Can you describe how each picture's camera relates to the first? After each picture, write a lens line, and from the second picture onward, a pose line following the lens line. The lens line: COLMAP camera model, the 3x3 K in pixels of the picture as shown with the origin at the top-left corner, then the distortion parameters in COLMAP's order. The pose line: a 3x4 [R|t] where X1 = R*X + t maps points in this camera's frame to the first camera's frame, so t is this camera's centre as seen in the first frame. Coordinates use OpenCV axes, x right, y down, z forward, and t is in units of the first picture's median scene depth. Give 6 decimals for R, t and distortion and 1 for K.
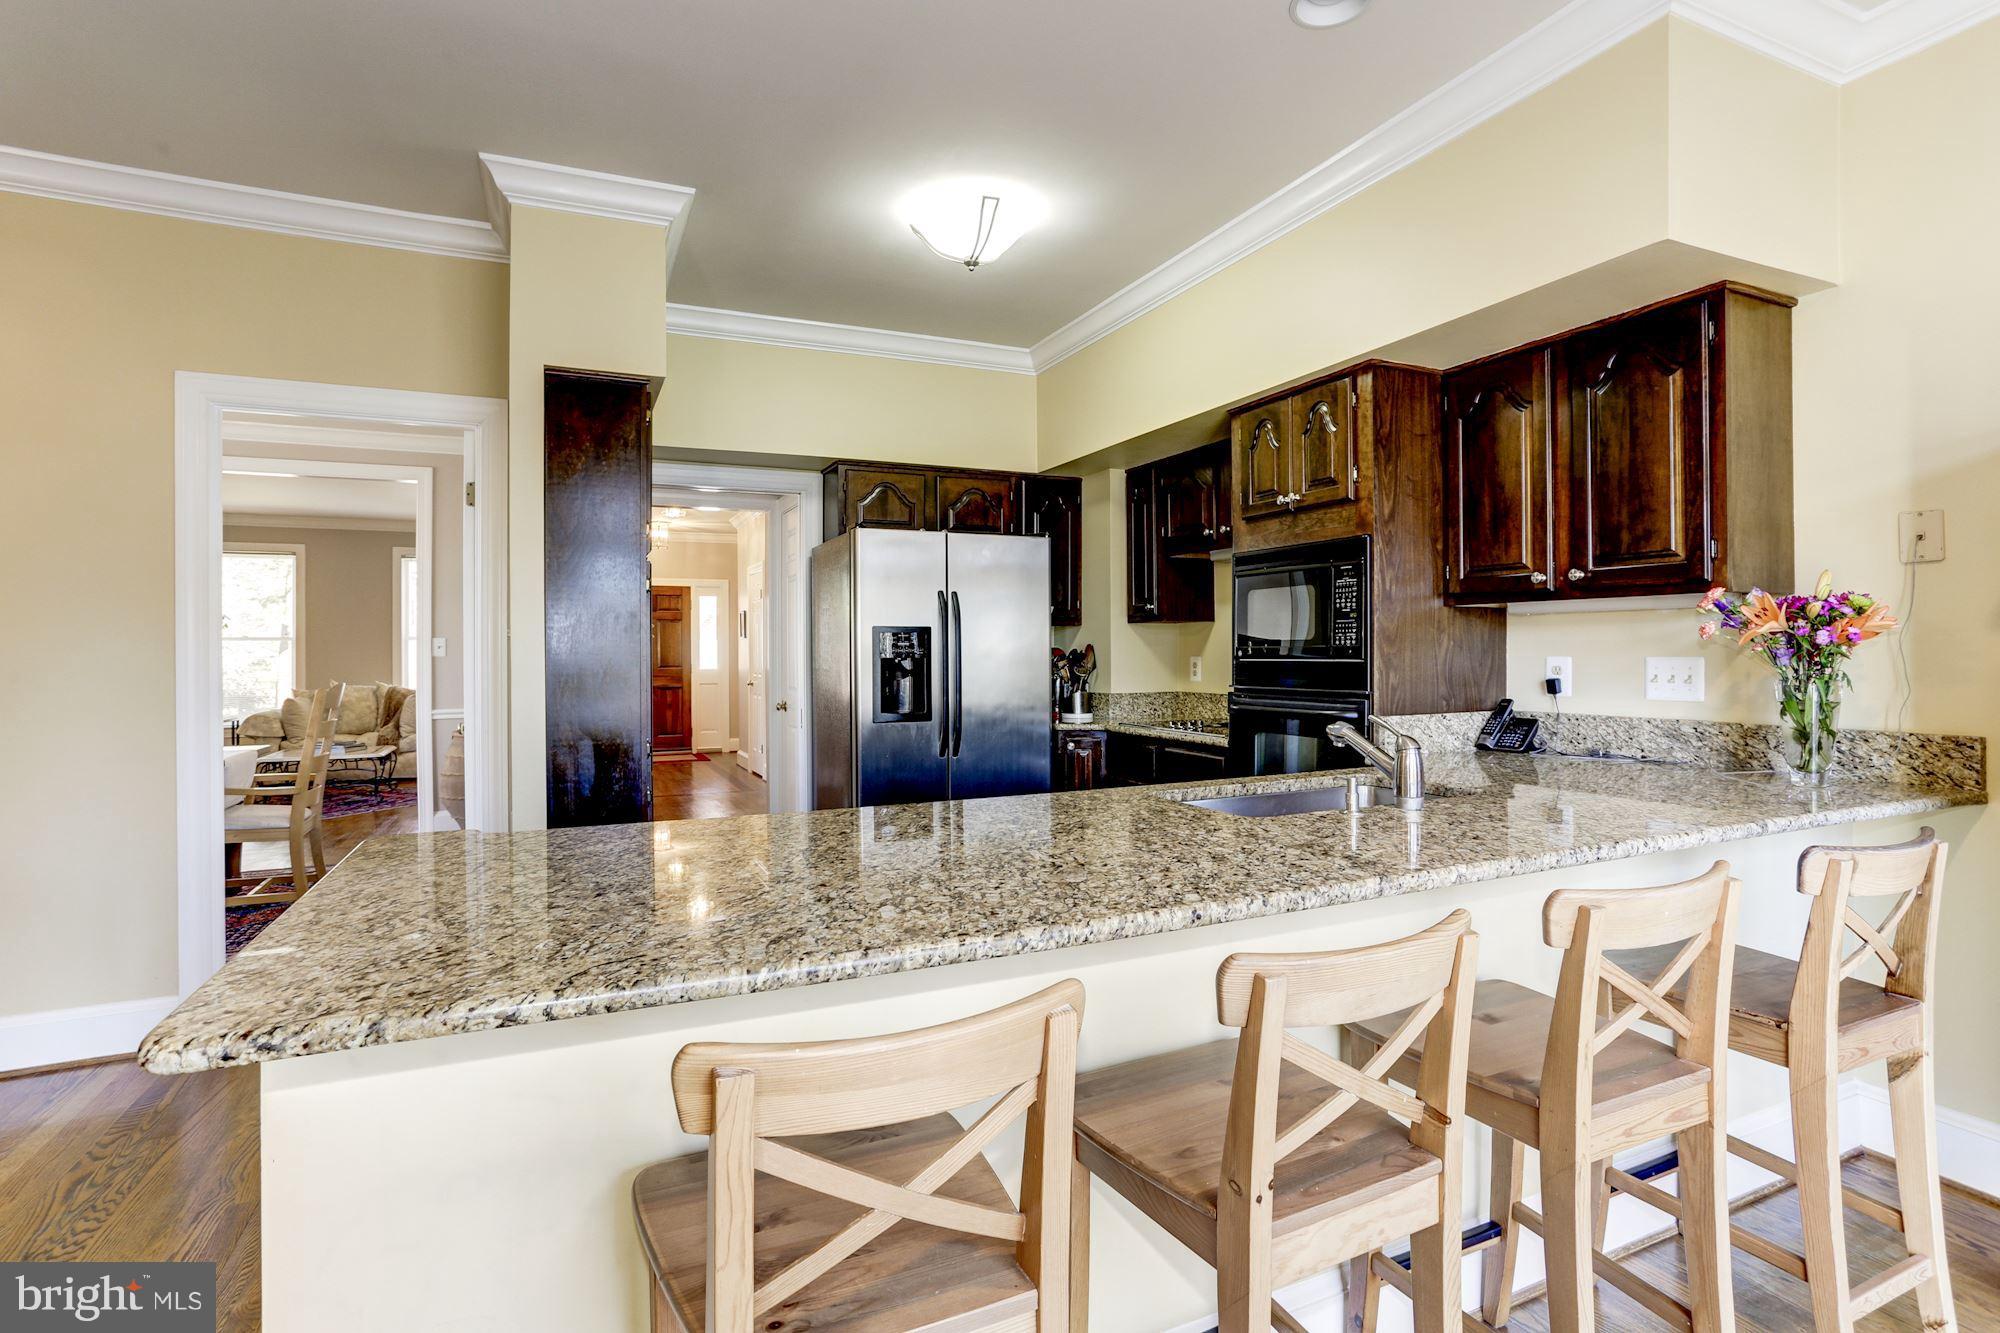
lens RADIAL K [[974.8, 0, 979.1], [0, 974.8, 646.6], [0, 0, 1]] dist [-0.046403, 0.021733]
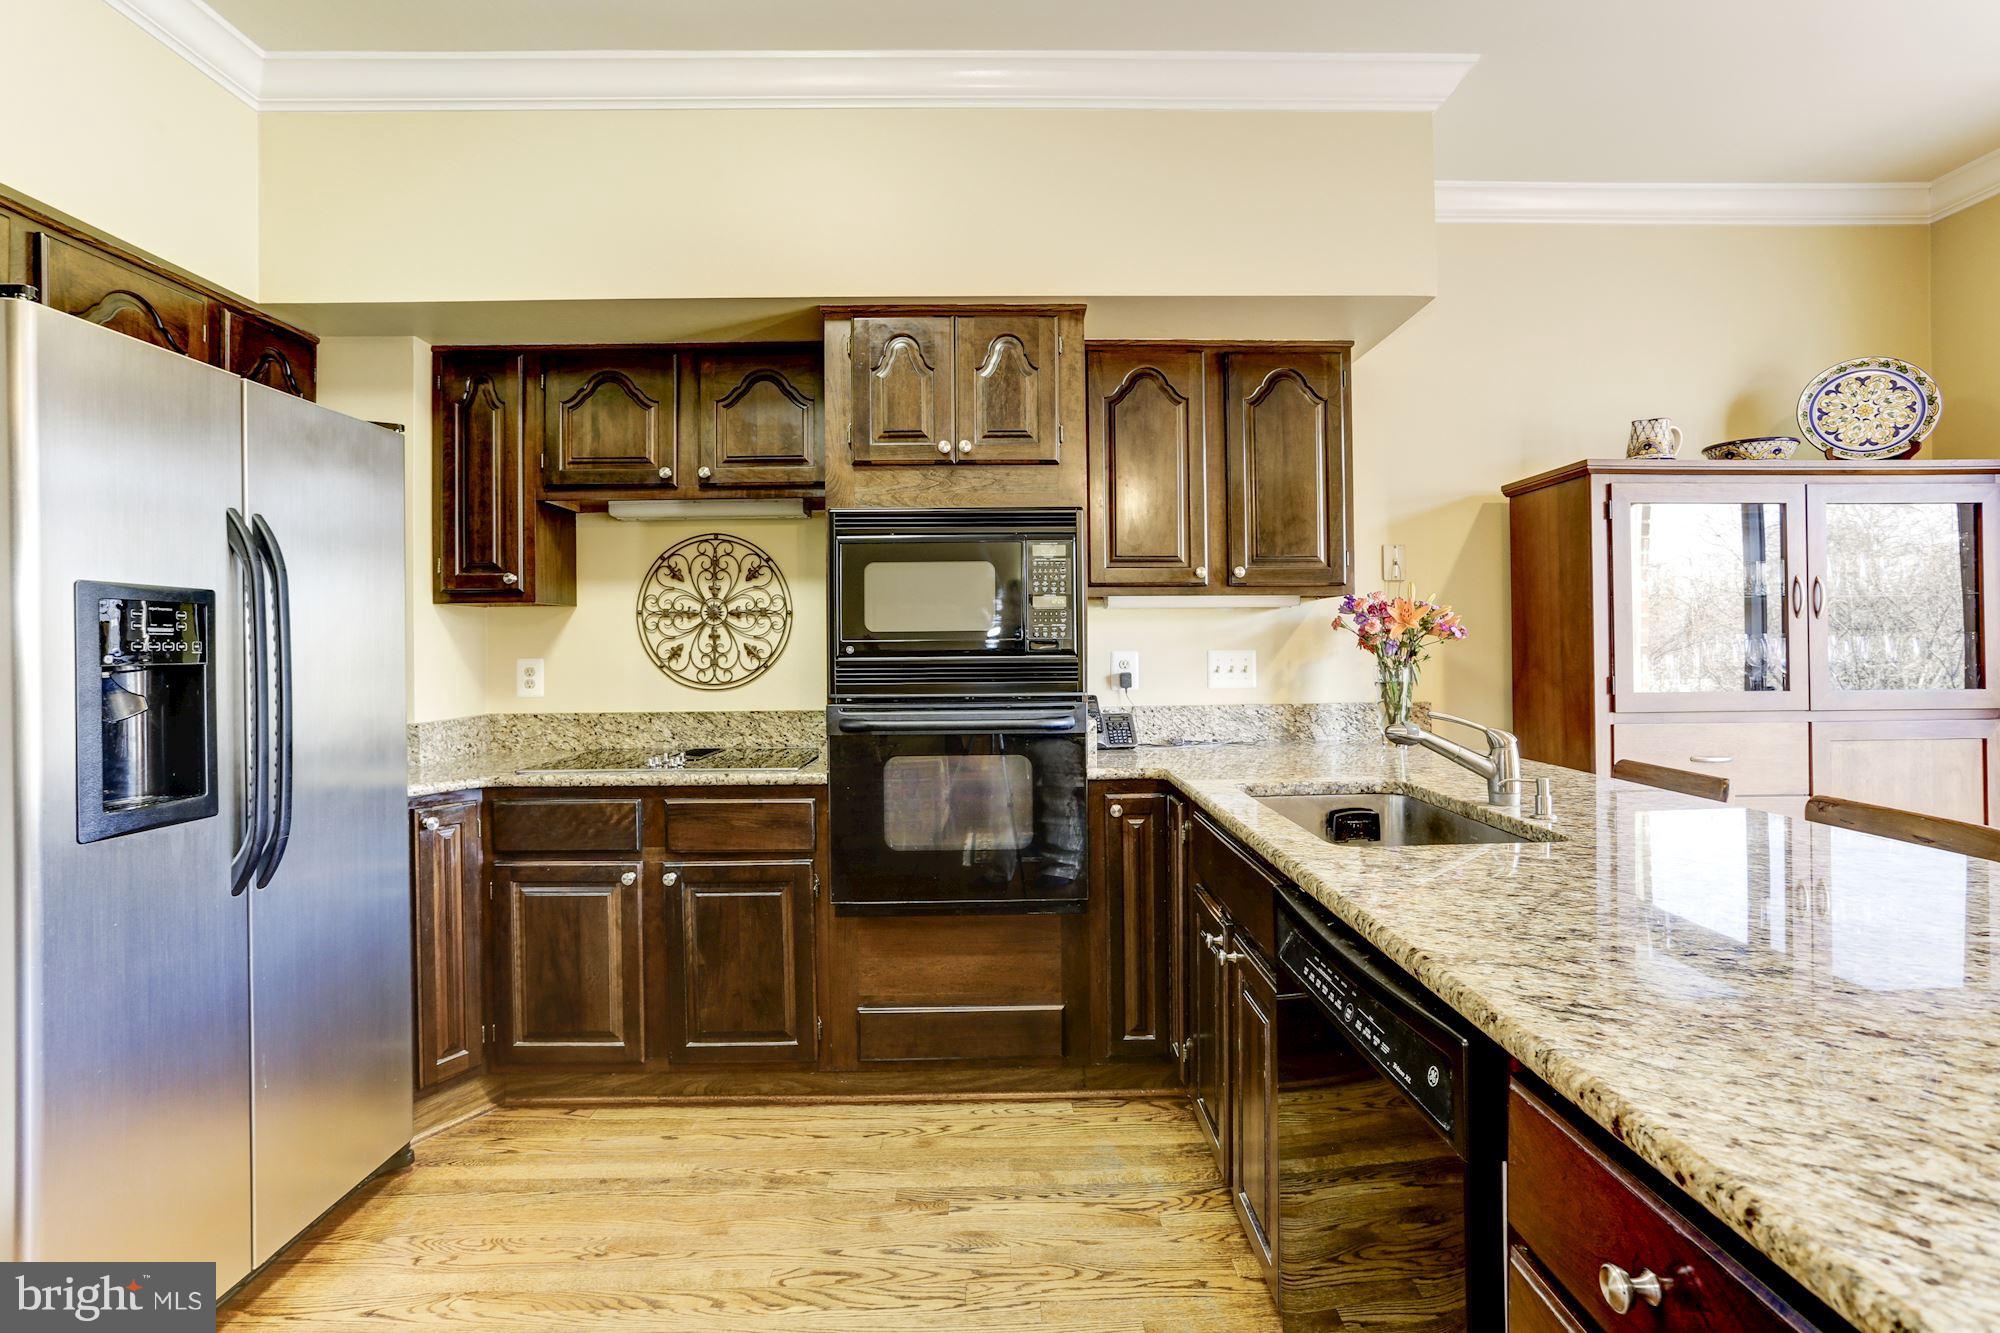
lens RADIAL K [[974.8, 0, 1024.8], [0, 974.8, 655.1], [0, 0, 1]] dist [-0.046403, 0.021733]
pose [[0.384304, -0.006151, 0.923186, -0.400151], [0.003910, 0.999980, 0.005035, 0.008983], [-0.923198, 0.001674, 0.384320, 0.706267]]
